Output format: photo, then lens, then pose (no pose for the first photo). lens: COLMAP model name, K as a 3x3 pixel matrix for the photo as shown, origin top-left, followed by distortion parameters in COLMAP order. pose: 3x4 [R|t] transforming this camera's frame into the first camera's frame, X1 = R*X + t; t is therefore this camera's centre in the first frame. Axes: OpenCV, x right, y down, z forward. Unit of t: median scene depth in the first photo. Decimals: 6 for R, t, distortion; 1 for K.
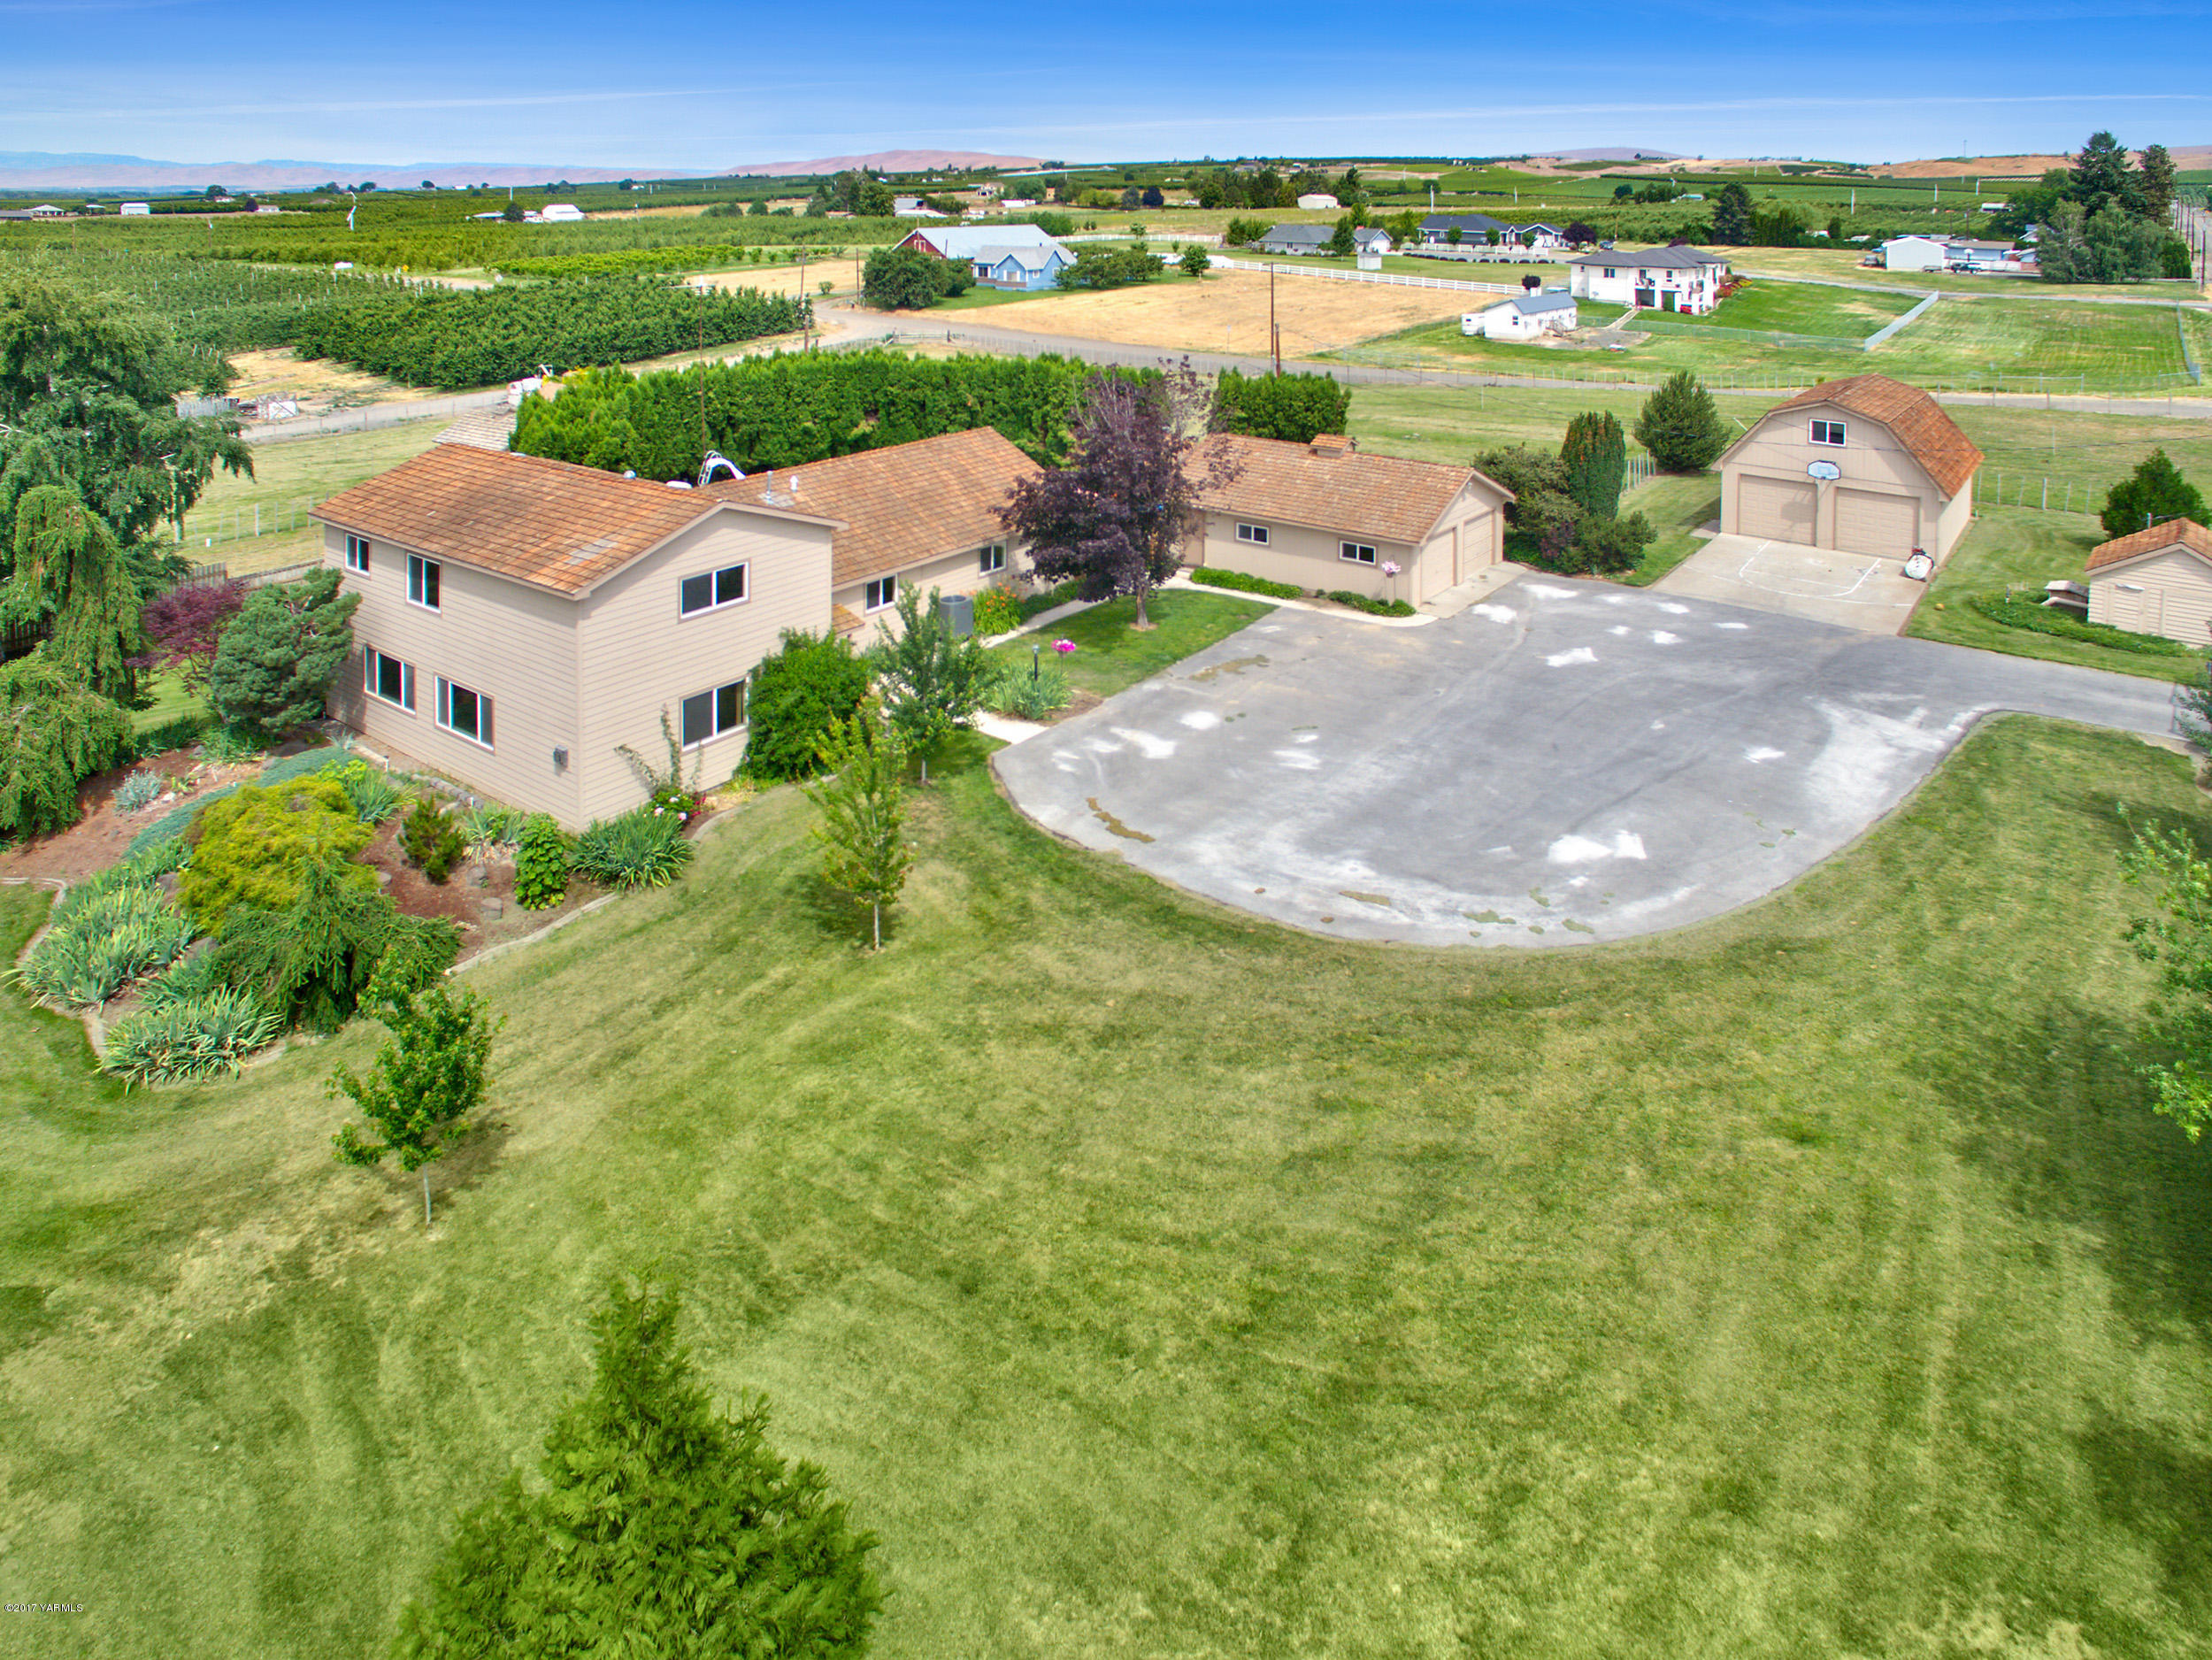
lens RADIAL K [[1291.1, 0, 1107.8], [0, 1291.1, 822.6], [0, 0, 1]] dist [-0.045304, 0.004021]
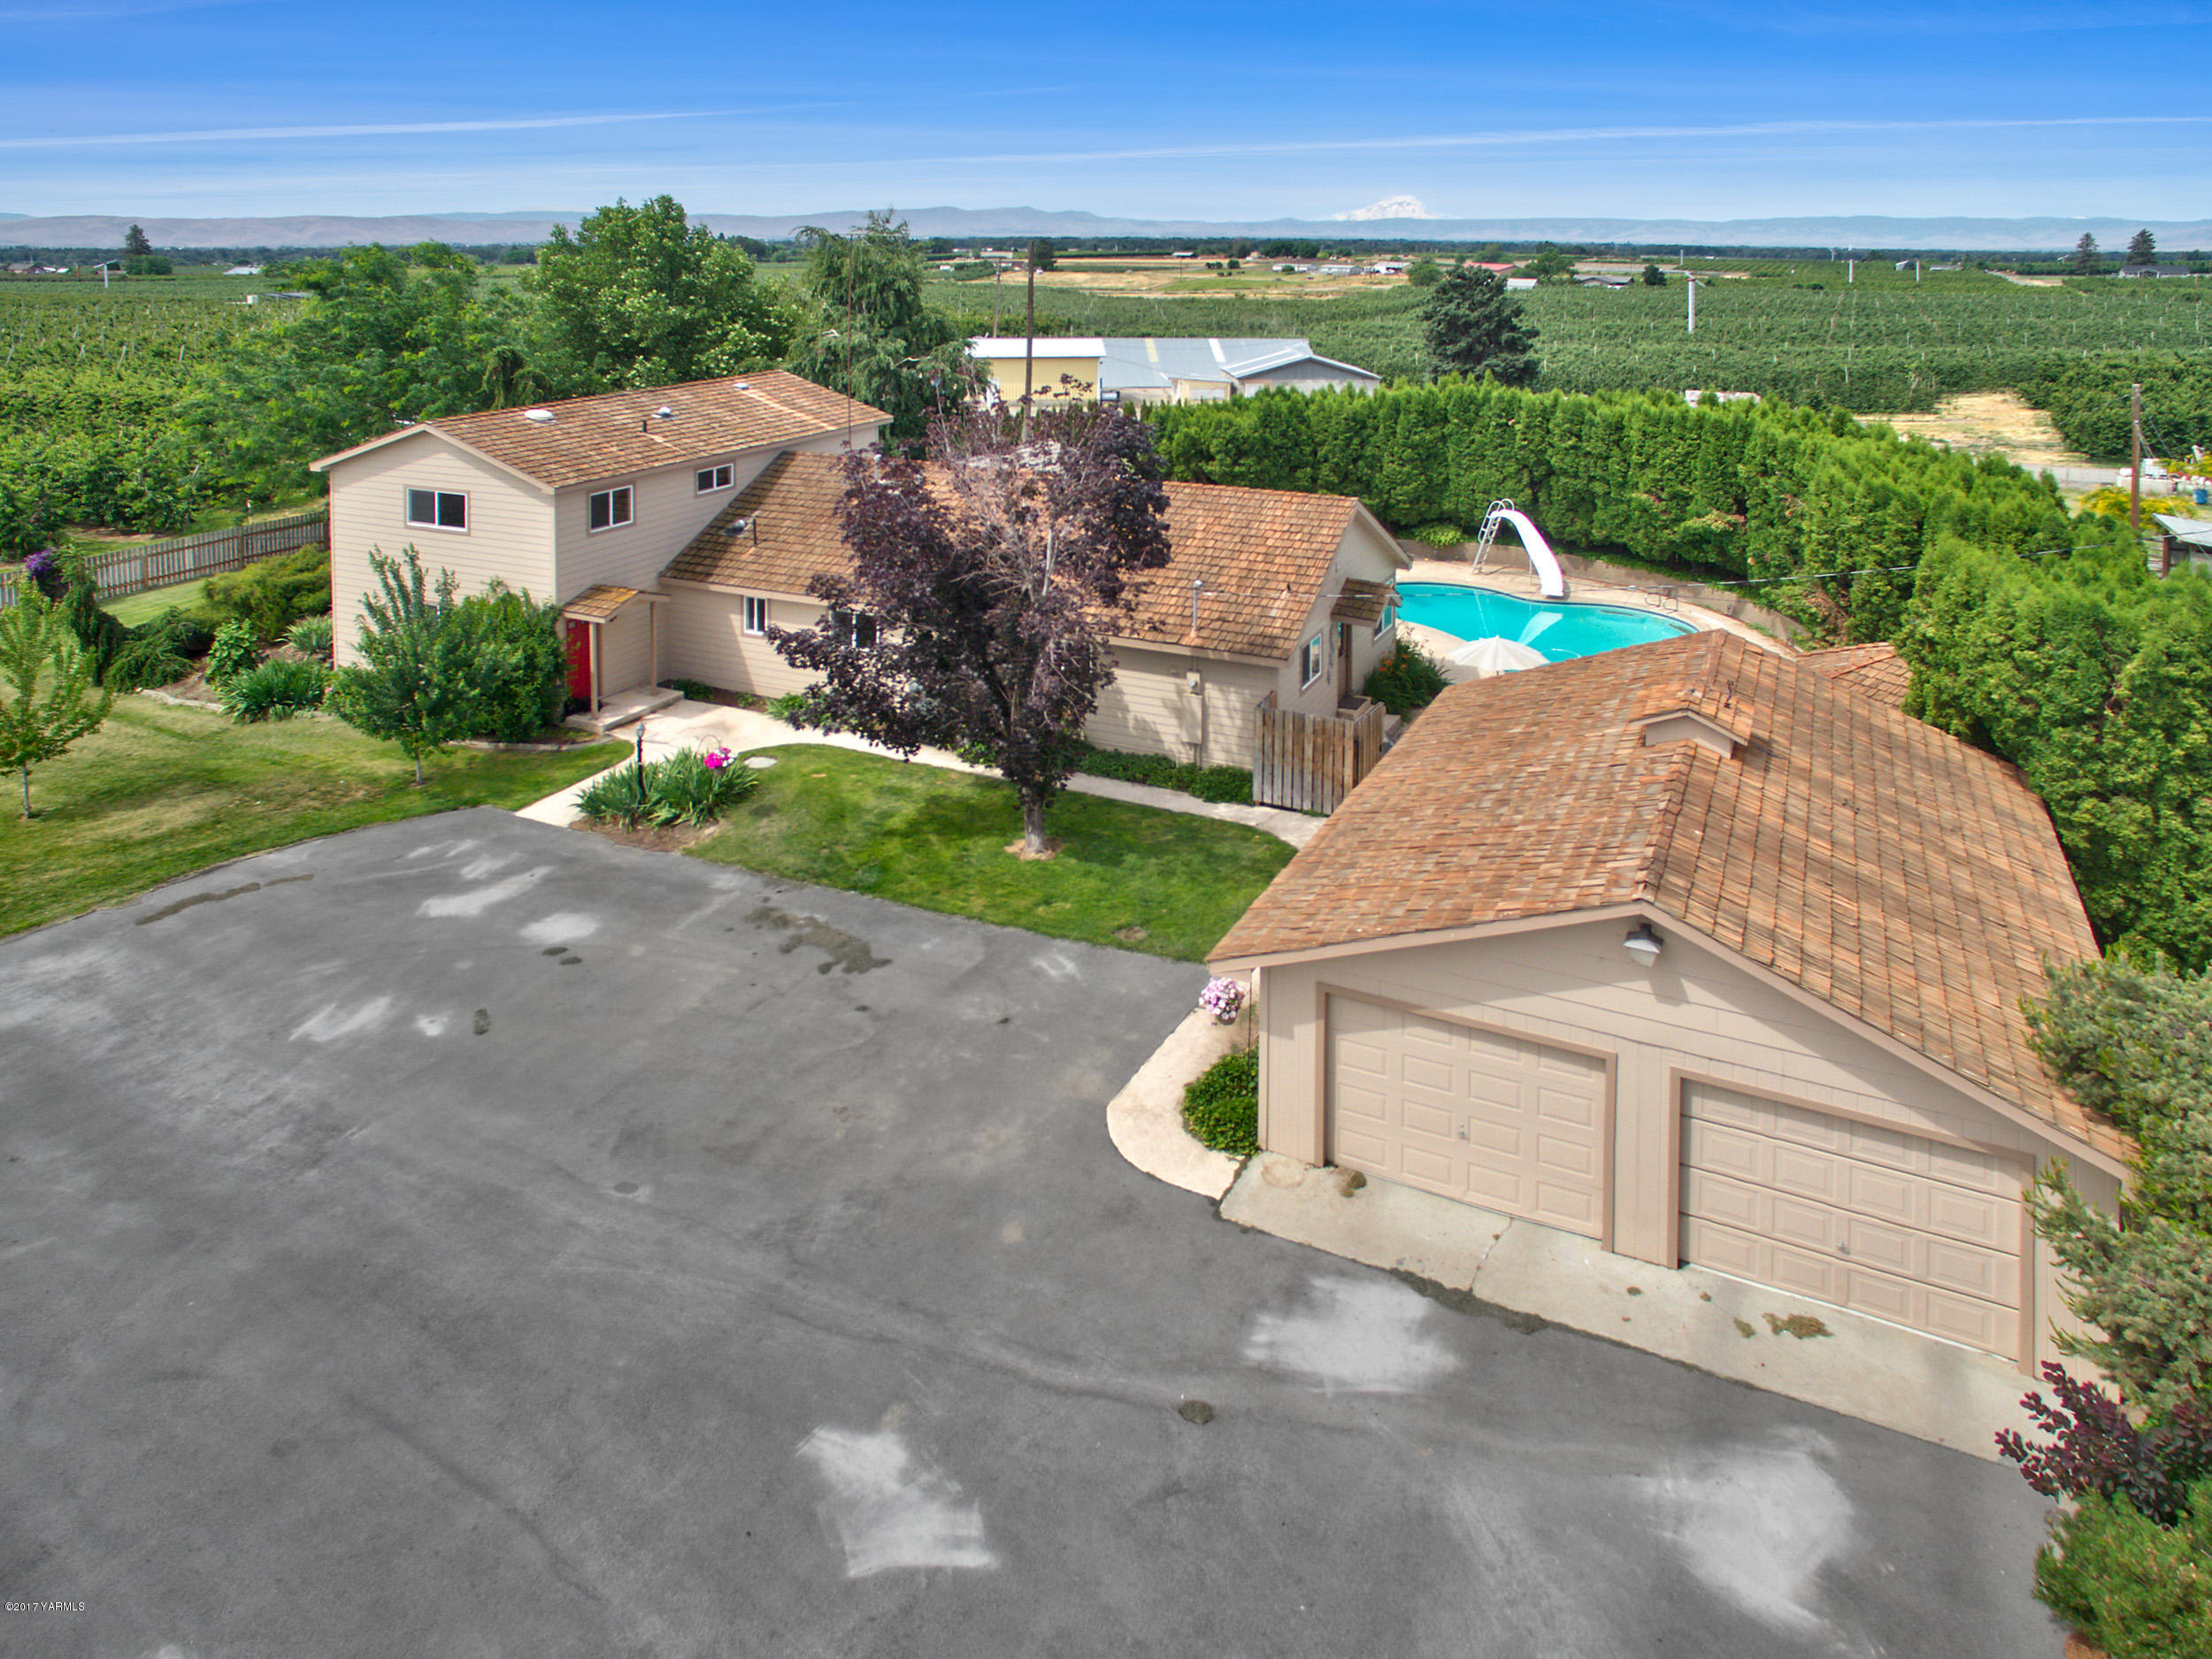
lens RADIAL K [[1291.1, 0, 1104.4], [0, 1291.1, 832.7], [0, 0, 1]] dist [-0.045304, 0.004021]
pose [[0.183902, 0.406601, -0.894905, 0.601833], [-0.435983, 0.849718, 0.296476, -0.383914], [0.880965, 0.335641, 0.333536, 0.962850]]
